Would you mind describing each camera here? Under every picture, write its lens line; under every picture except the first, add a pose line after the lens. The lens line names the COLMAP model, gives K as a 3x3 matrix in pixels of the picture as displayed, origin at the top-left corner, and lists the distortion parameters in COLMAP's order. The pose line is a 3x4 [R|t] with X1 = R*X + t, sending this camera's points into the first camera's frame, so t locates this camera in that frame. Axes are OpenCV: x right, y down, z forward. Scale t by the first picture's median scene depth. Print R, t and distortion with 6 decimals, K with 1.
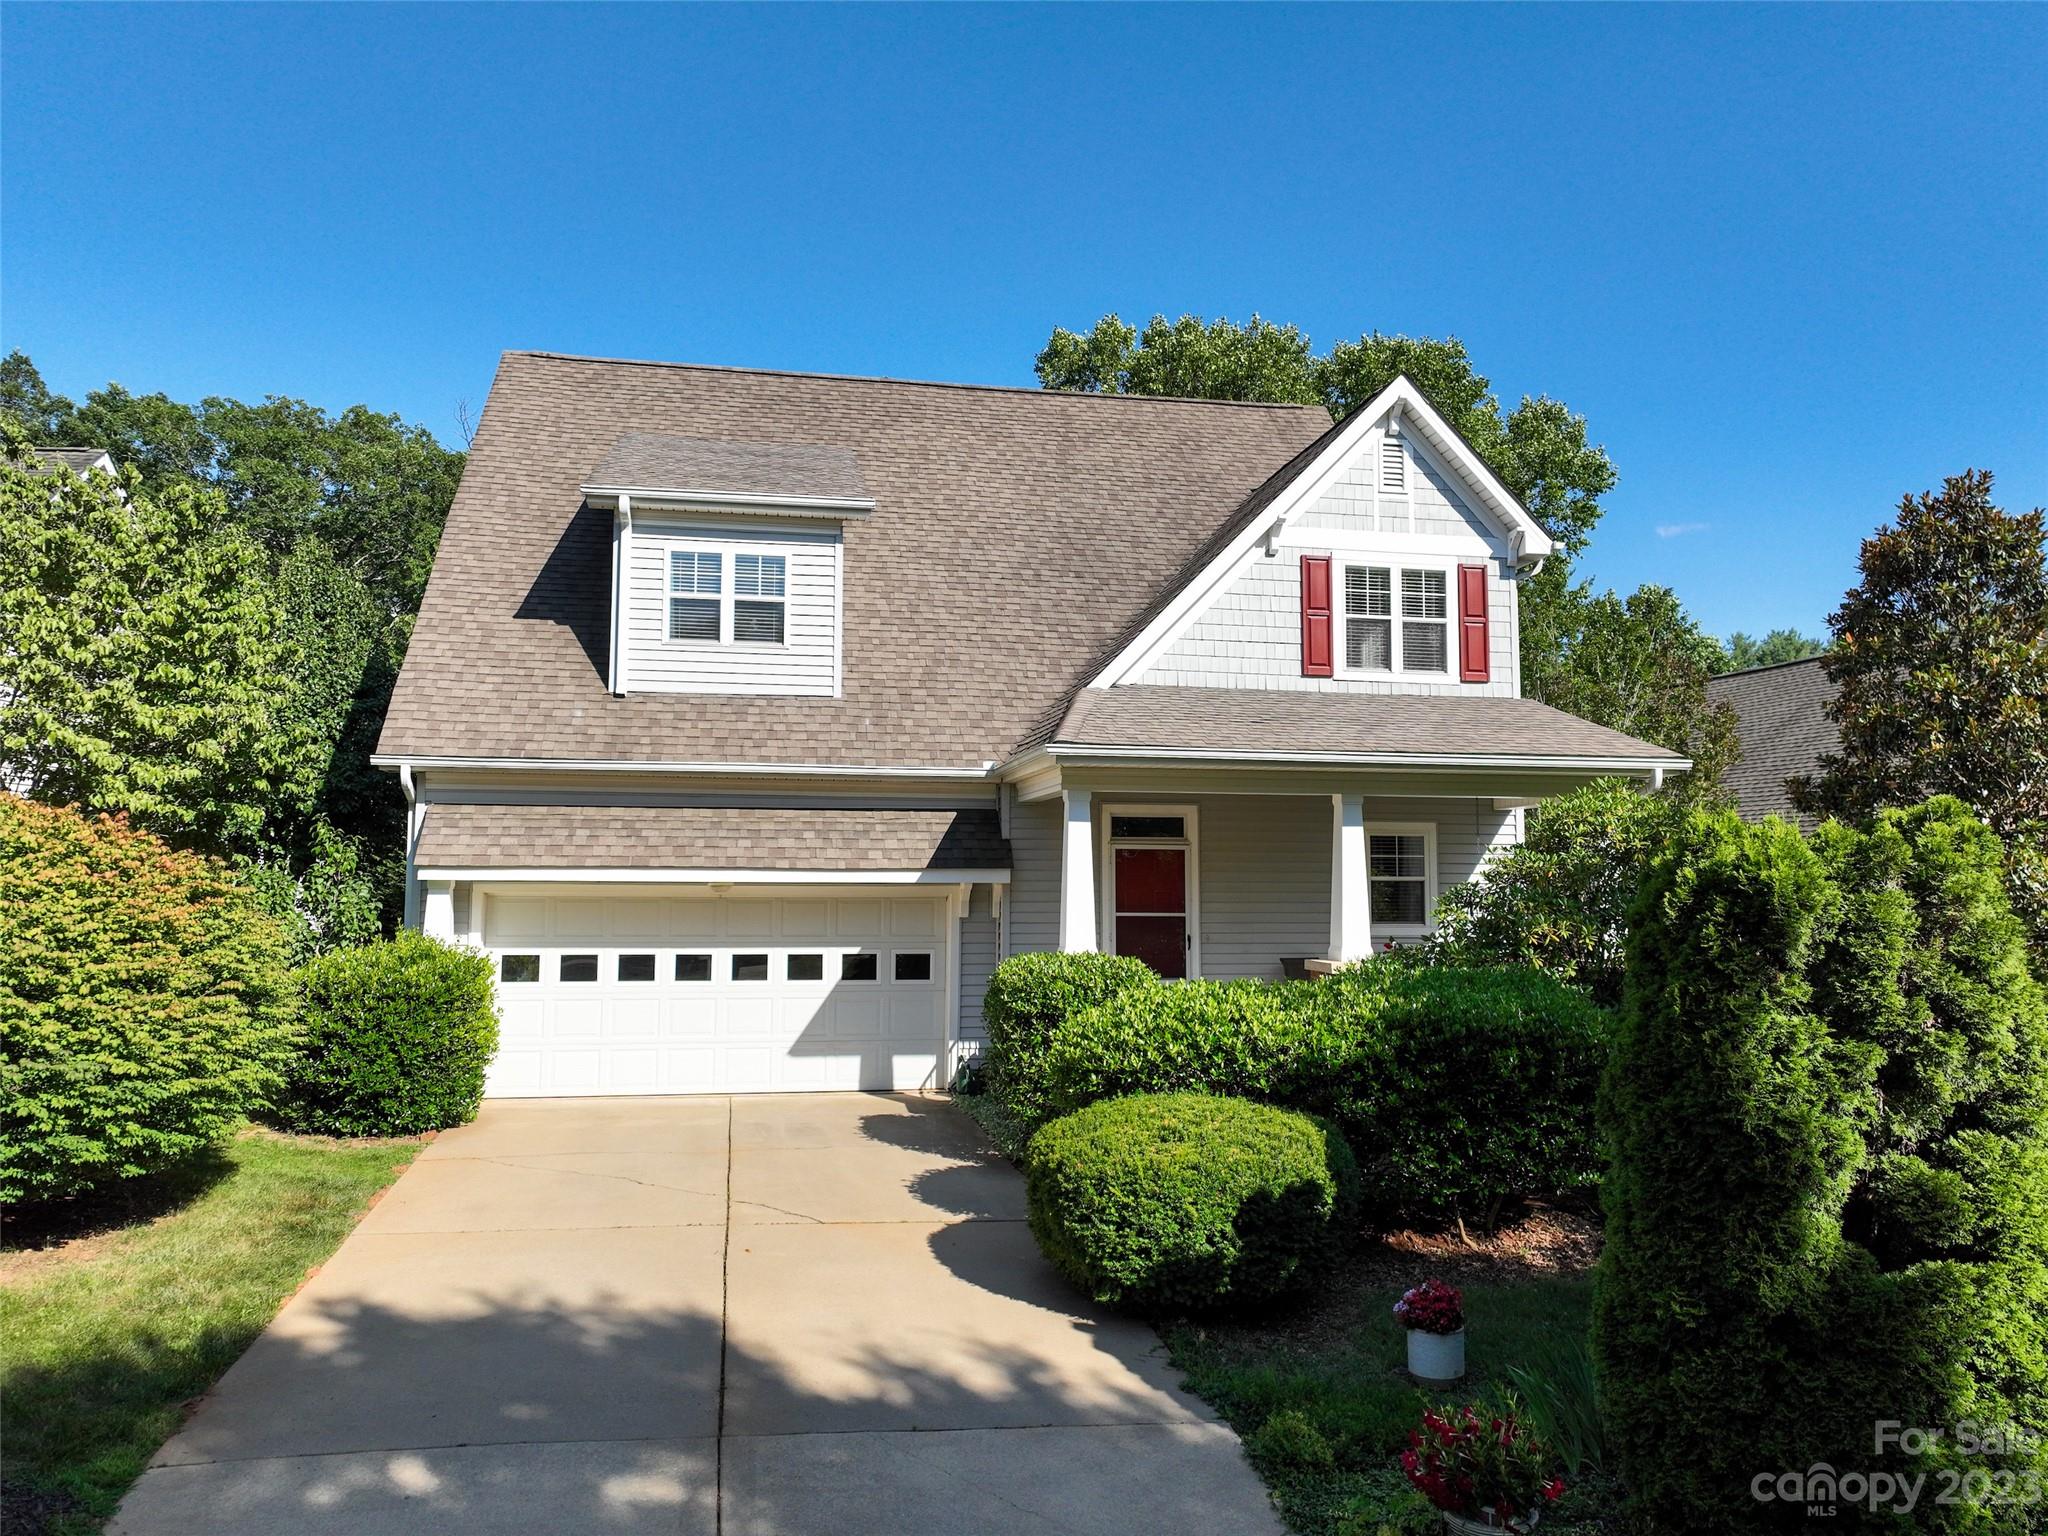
lens RADIAL K [[1444.8, 0, 1023.9], [0, 1444.8, 759.2], [0, 0, 1]] dist [-0.008552, 0.026009]
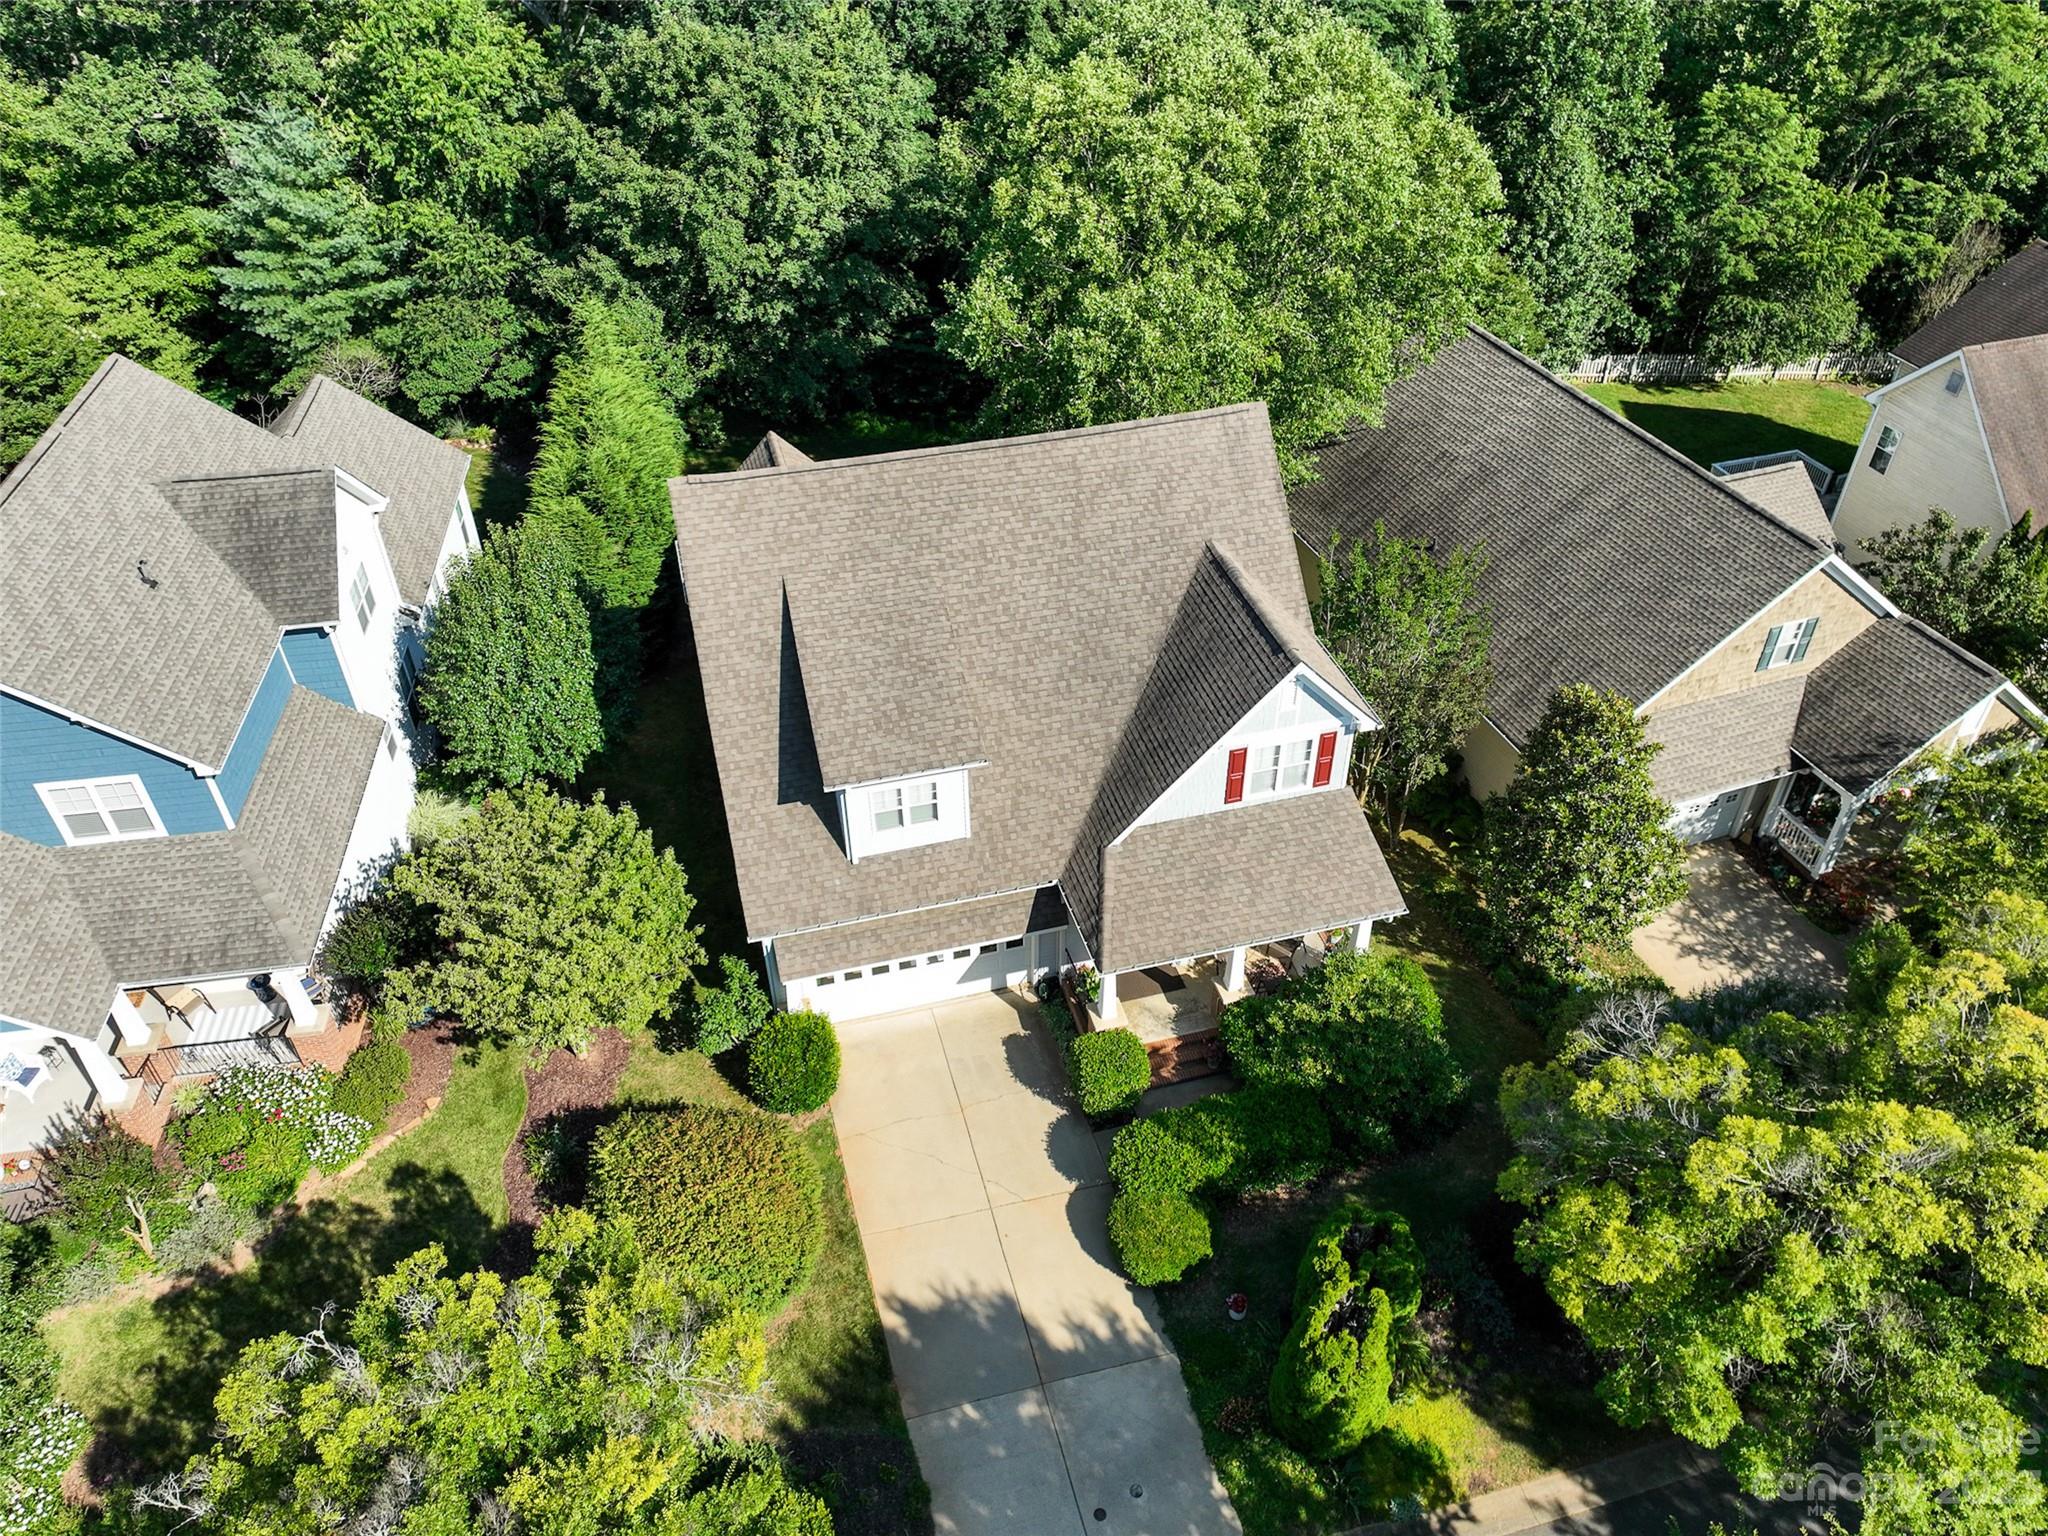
lens RADIAL K [[1444.8, 0, 1024.8], [0, 1444.8, 768.7], [0, 0, 1]] dist [-0.008552, 0.026009]
pose [[0.997282, -0.055450, 0.048522, -0.142955], [0.006642, 0.723502, 0.690290, -1.361880], [-0.073382, -0.688091, 0.721904, -0.253344]]
